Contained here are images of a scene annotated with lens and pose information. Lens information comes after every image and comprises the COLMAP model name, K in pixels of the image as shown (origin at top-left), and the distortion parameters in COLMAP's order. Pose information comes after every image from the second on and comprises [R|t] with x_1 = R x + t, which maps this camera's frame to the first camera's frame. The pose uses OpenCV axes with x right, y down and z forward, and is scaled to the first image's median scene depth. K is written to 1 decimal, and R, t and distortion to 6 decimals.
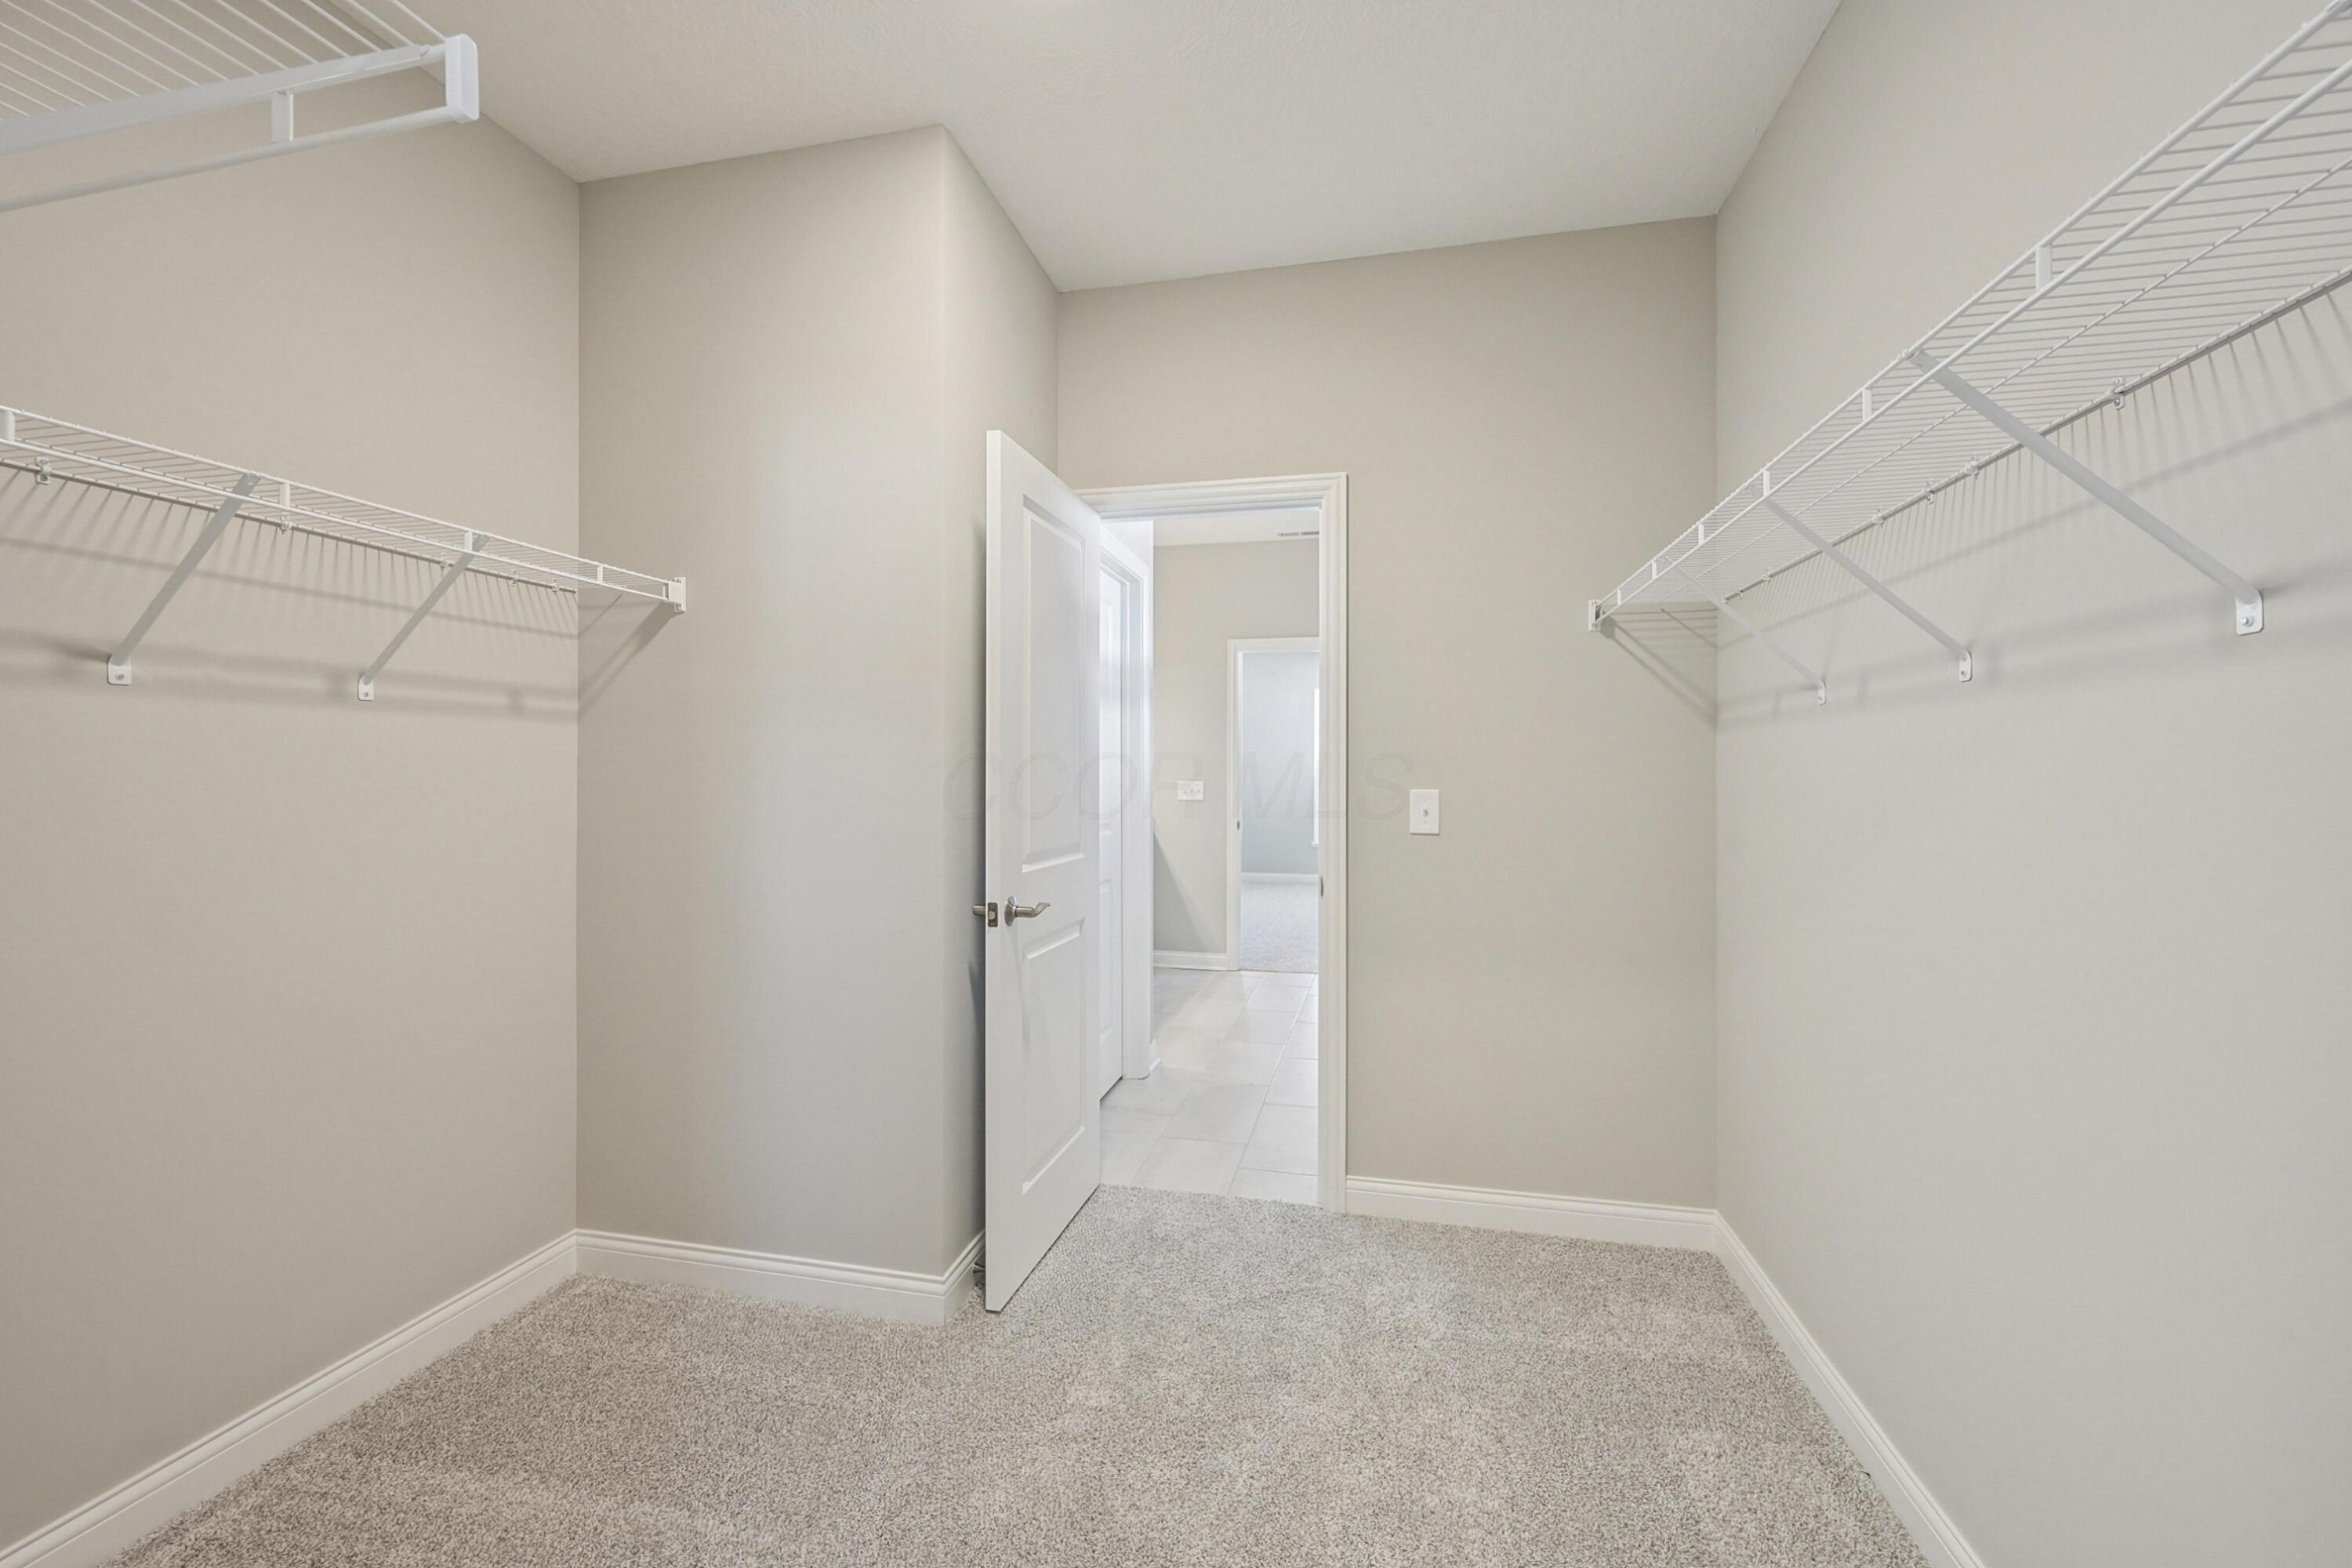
lens RADIAL K [[917.6, 0, 1173.6], [0, 917.6, 773.8], [0, 0, 1]] dist [0.000372, -0.000064]
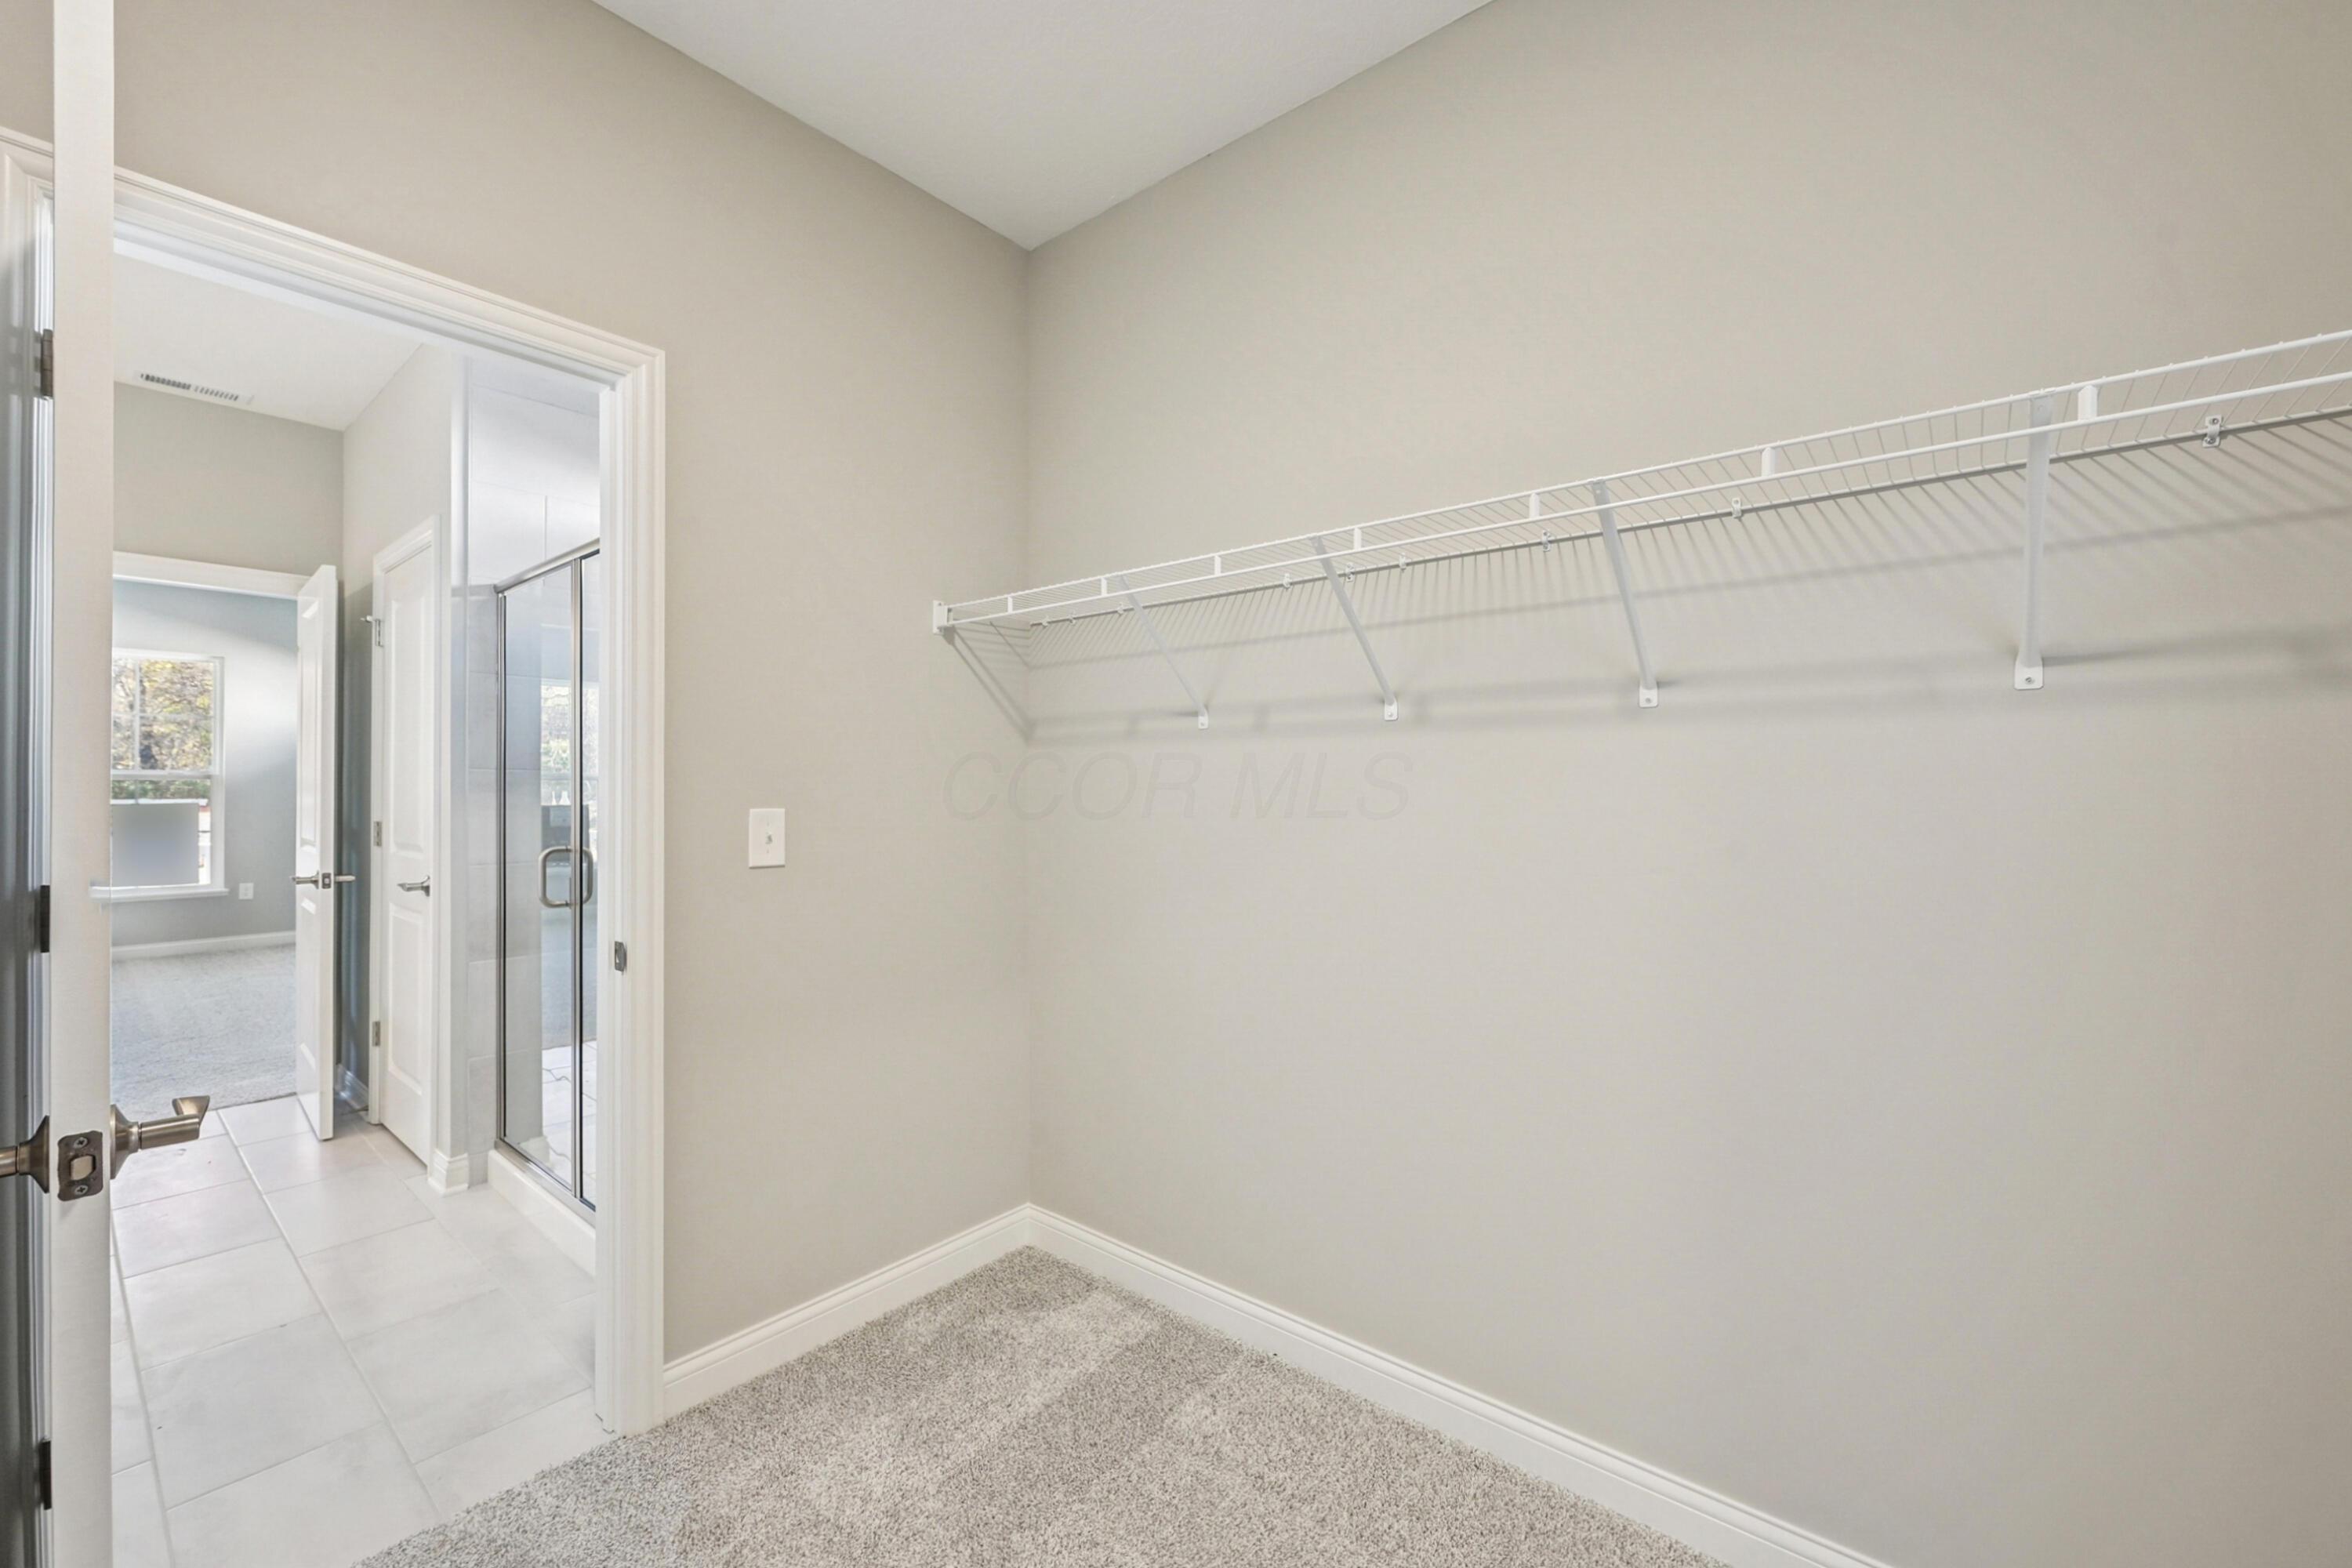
lens RADIAL K [[949.3, 0, 1127.4], [0, 949.3, 790.0], [0, 0, 1]] dist [0.006588, 0.000241]
pose [[0.467035, -0.007330, 0.884208, -0.313482], [0.000191, 0.999966, 0.008188, -0.005636], [-0.884239, -0.003655, 0.467021, 0.391280]]
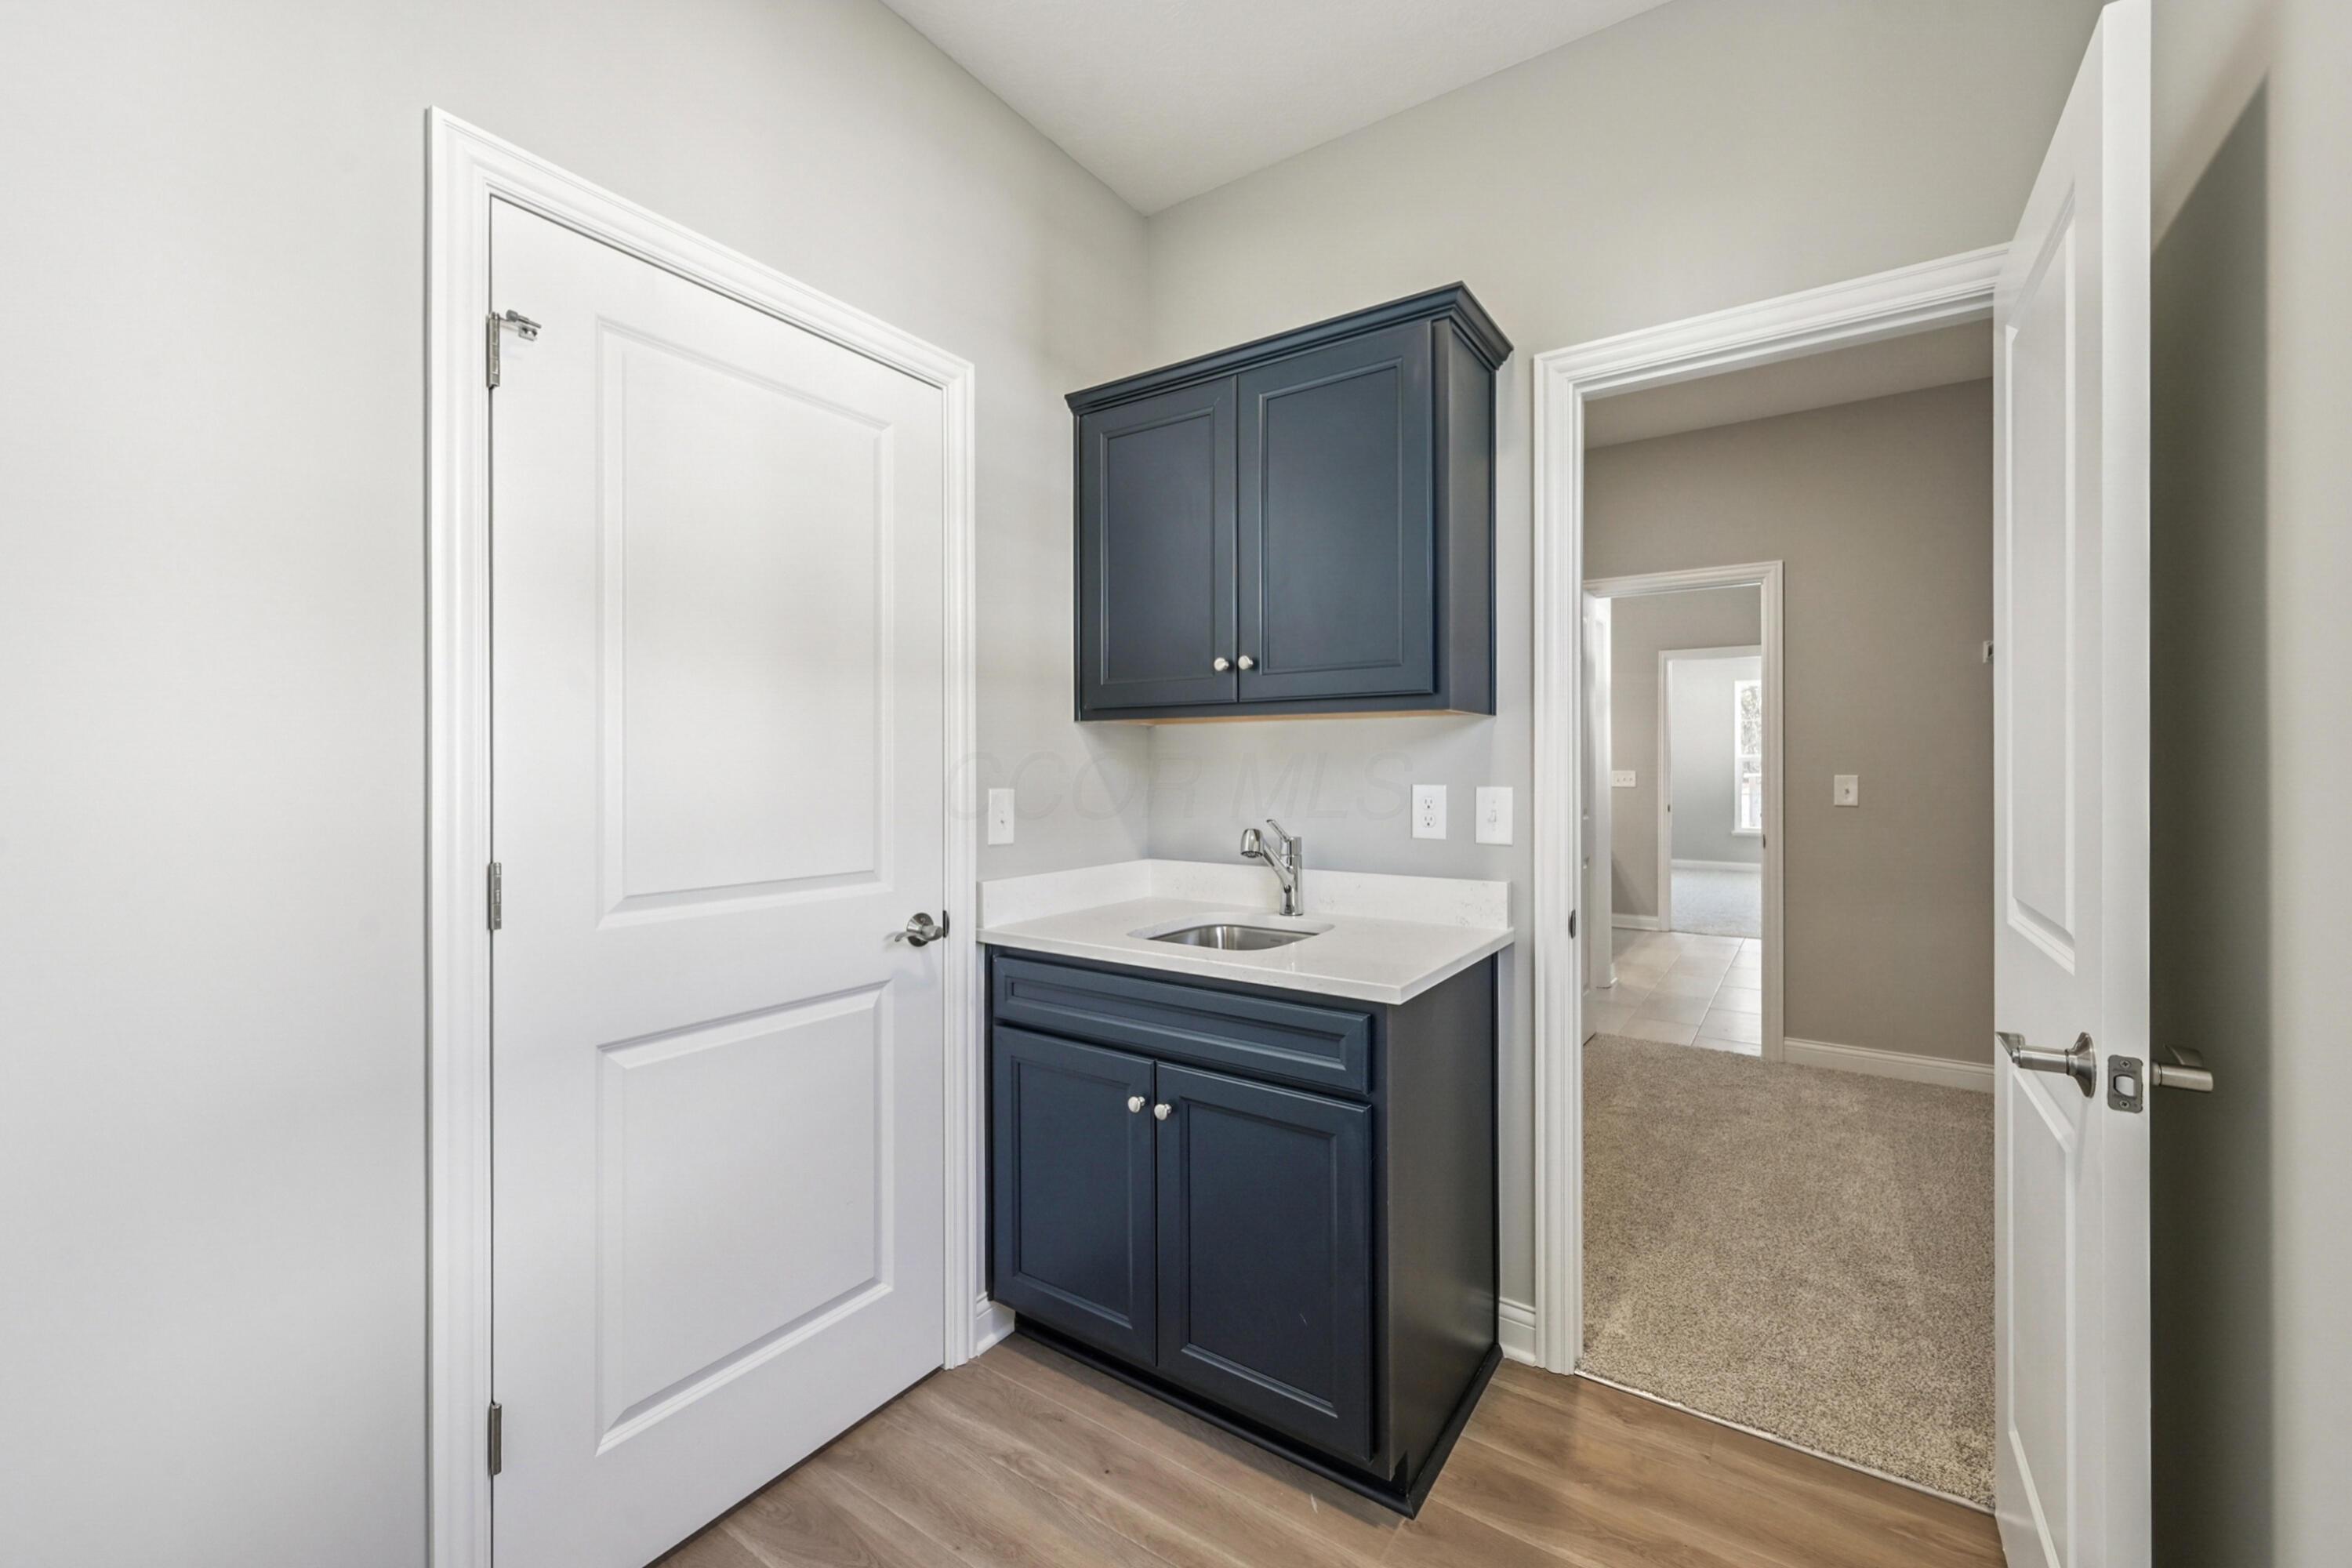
lens RADIAL K [[943.5, 0, 1177.0], [0, 943.5, 767.7], [0, 0, 1]] dist [0.001282, 0.000078]
pose [[0.931911, -0.003186, -0.362672, -0.185495], [0.004524, 0.999986, 0.002840, -0.004355], [0.362658, -0.004288, 0.931912, -0.838800]]
